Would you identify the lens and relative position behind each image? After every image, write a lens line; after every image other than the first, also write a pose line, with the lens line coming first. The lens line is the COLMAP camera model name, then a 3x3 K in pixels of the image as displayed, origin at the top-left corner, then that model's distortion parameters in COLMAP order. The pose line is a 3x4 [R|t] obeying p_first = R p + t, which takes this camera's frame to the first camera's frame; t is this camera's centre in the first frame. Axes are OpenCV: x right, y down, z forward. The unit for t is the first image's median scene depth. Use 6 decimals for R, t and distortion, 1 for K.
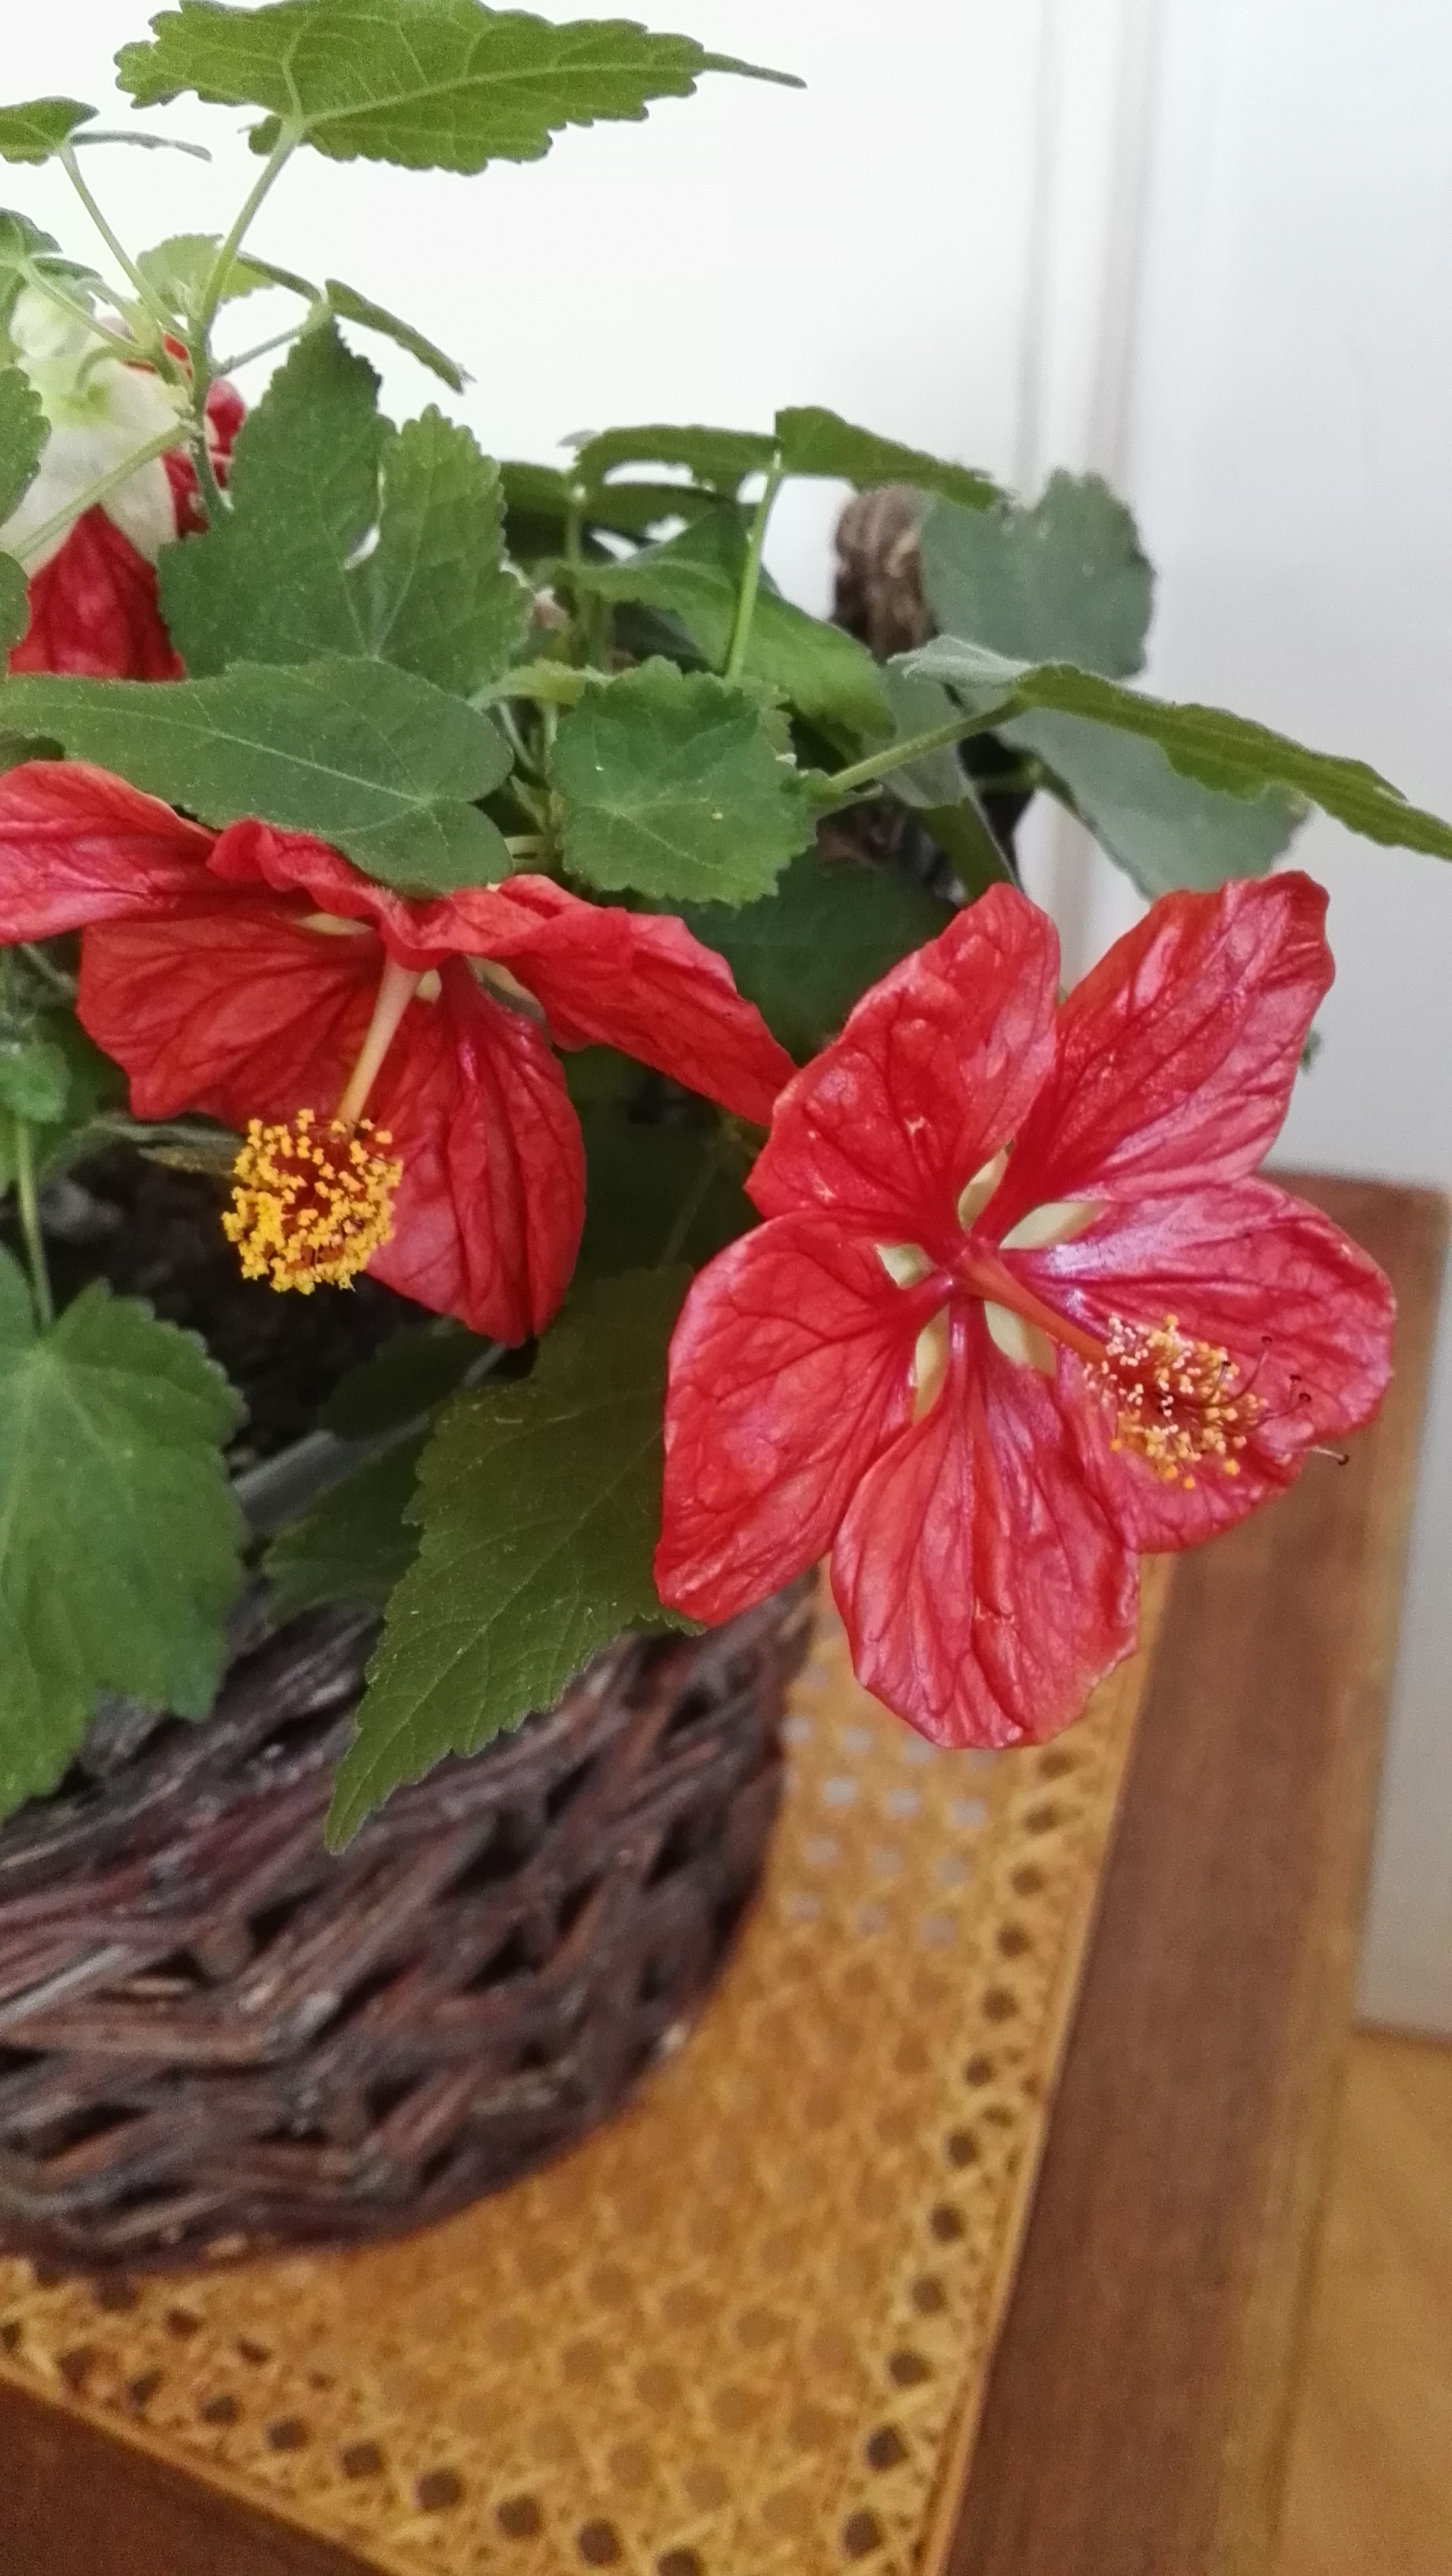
lens RADIAL K [[2162.5, 0, 719.1], [0, 2162.5, 1291.3], [0, 0, 1]] dist [0.031574, 0.002049]
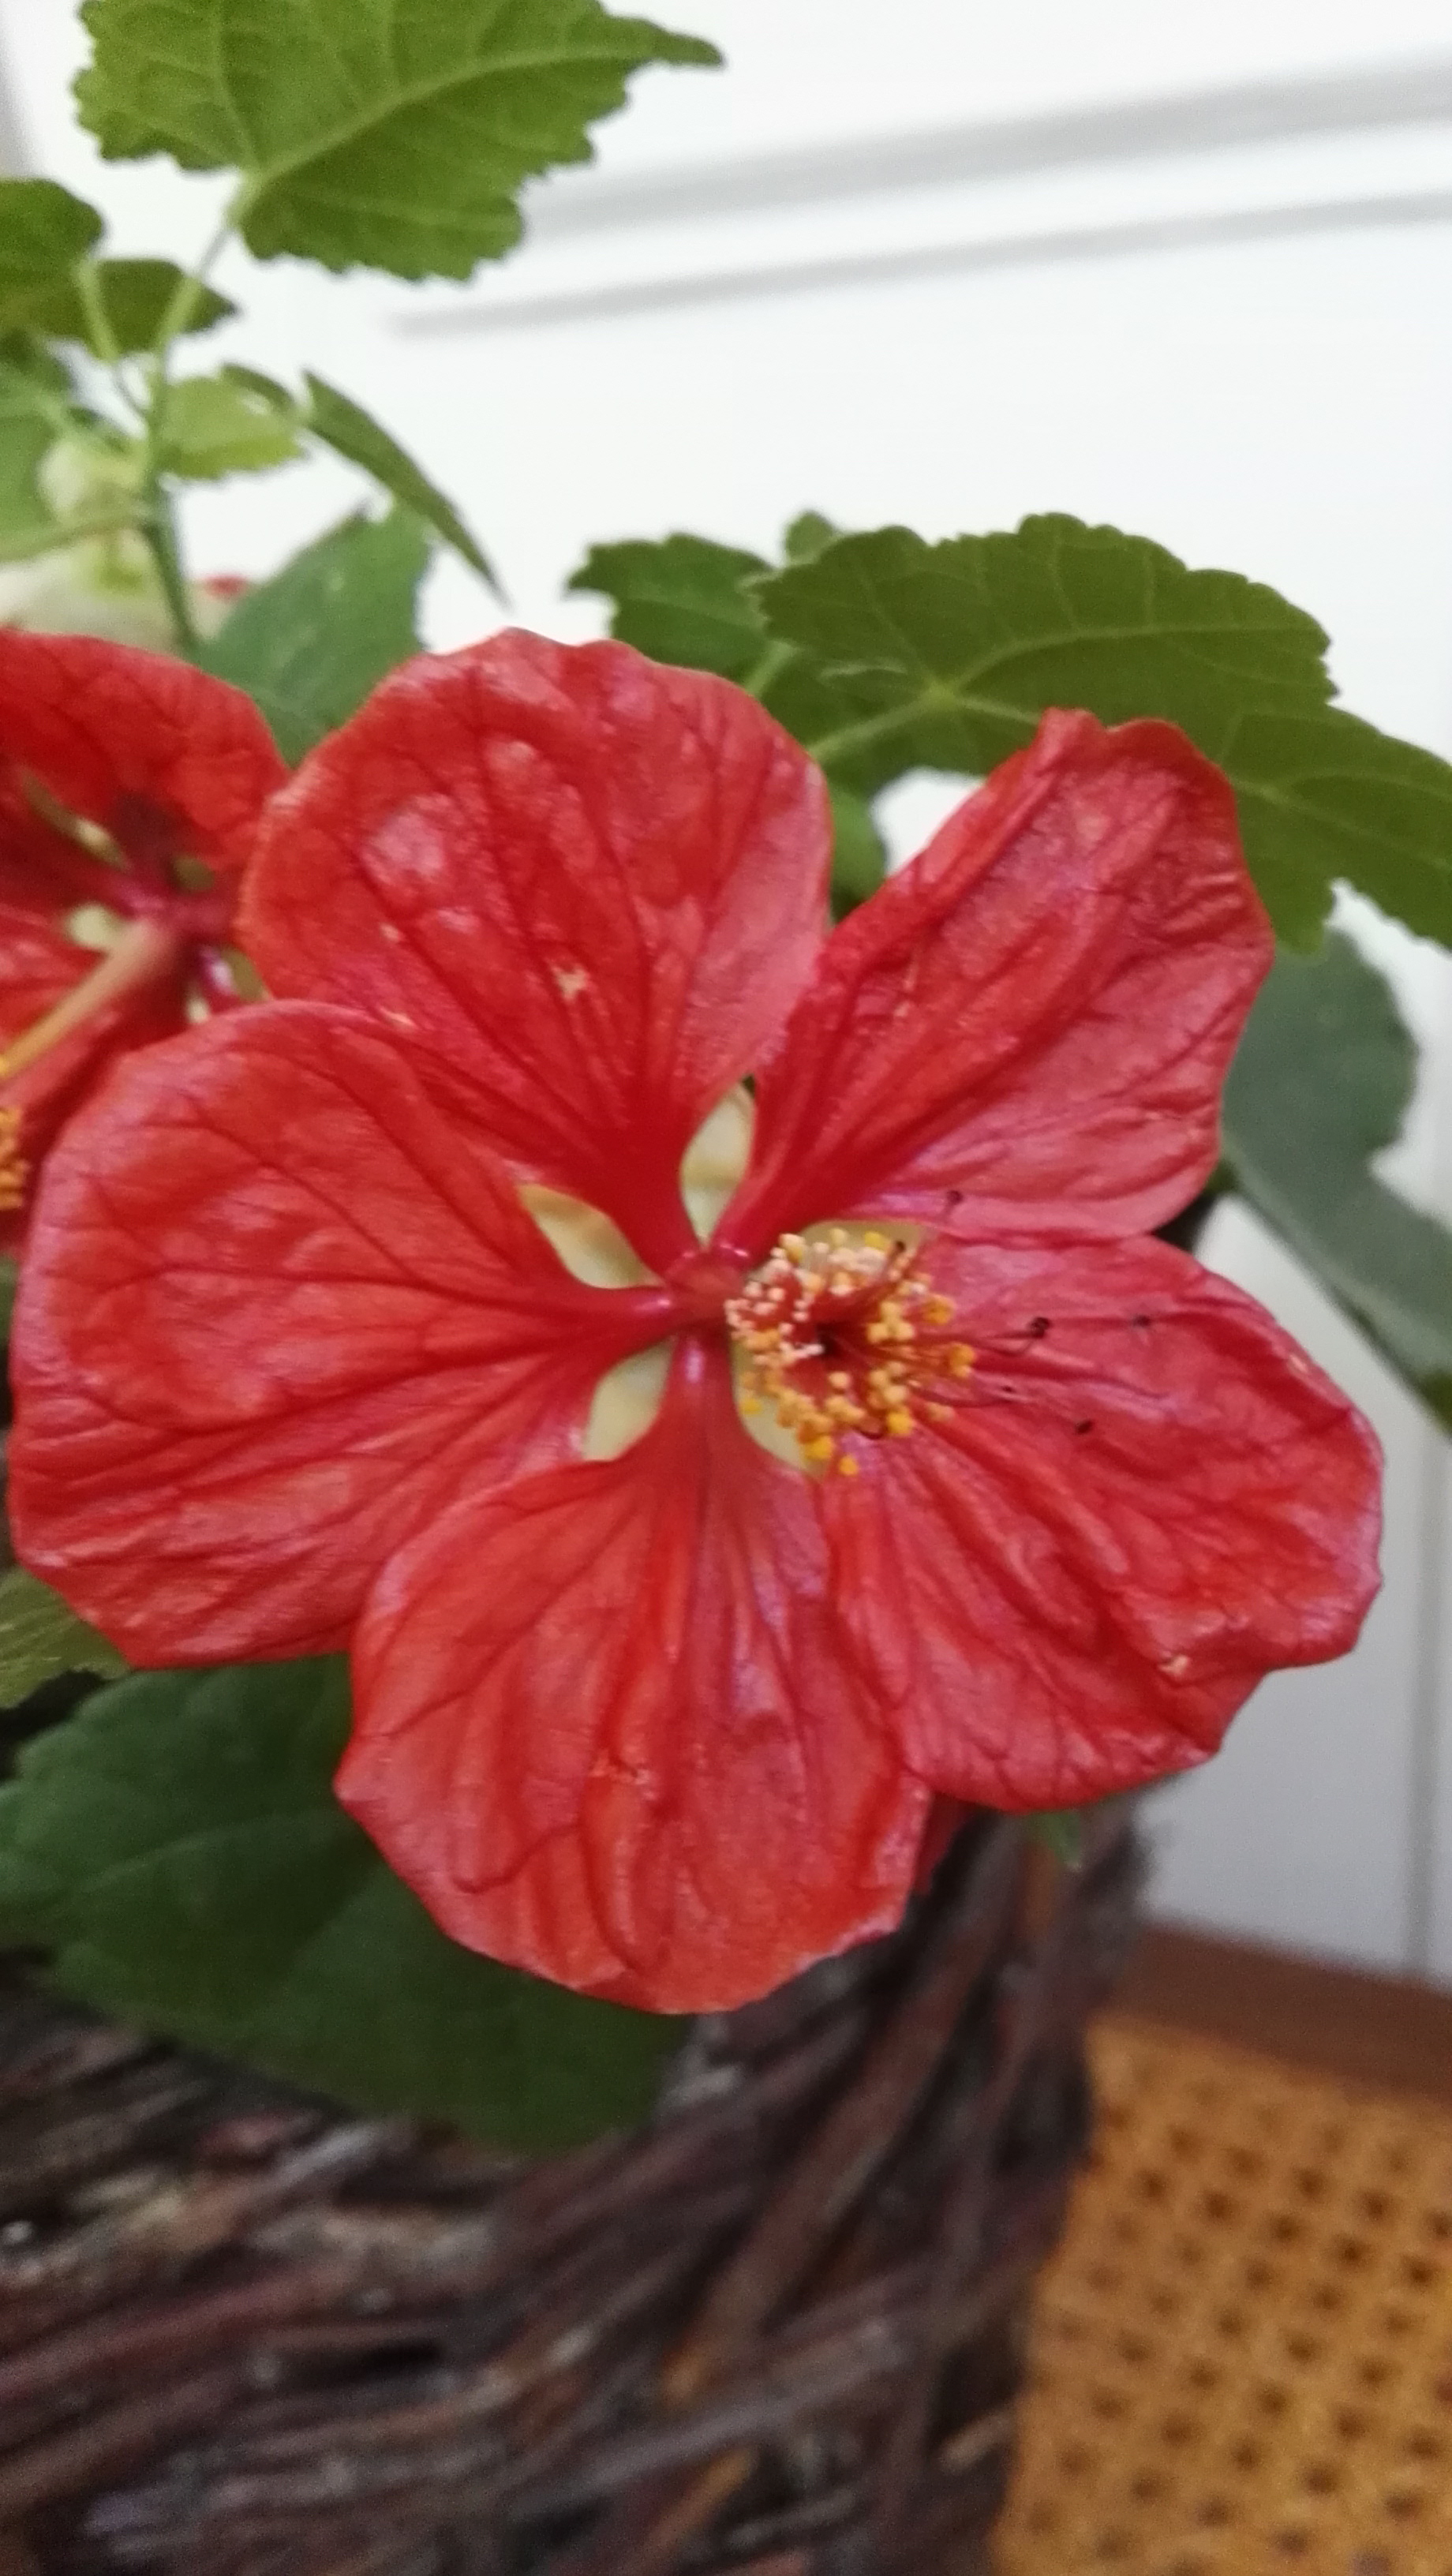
lens RADIAL K [[2162.5, 0, 735.2], [0, 2162.5, 1282.5], [0, 0, 1]] dist [0.031574, 0.002049]
pose [[0.964011, 0.077170, -0.254415, 0.299176], [-0.174799, 0.905006, -0.387826, 0.251466], [0.200319, 0.418340, 0.885926, 0.385281]]
